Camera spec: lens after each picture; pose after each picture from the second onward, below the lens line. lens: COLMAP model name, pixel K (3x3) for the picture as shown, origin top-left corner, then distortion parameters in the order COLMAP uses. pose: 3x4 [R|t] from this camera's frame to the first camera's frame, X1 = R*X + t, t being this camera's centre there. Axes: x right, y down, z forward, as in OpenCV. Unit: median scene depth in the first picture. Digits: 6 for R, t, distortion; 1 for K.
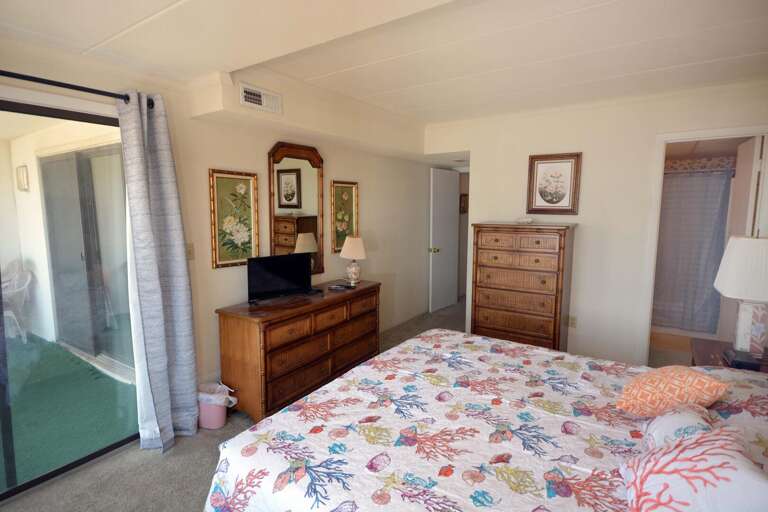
lens RADIAL K [[406.5, 0, 379.8], [0, 406.5, 255.6], [0, 0, 1]] dist [0.004288, 0.000415]
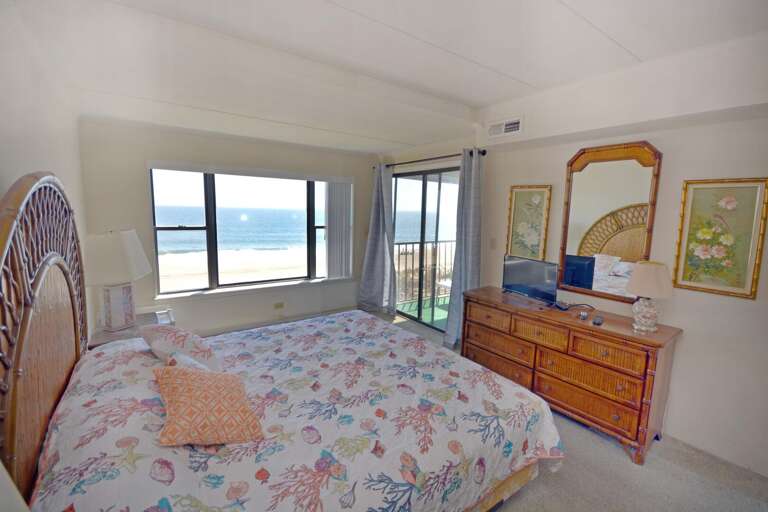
lens RADIAL K [[337.7, 0, 378.6], [0, 337.7, 248.6], [0, 0, 1]] dist [0.003615, -0.000279]
pose [[-0.359008, 0.100134, -0.927947, 0.766034], [-0.138484, 0.977508, 0.159059, -0.119848], [0.923003, 0.185609, -0.337066, 0.951899]]
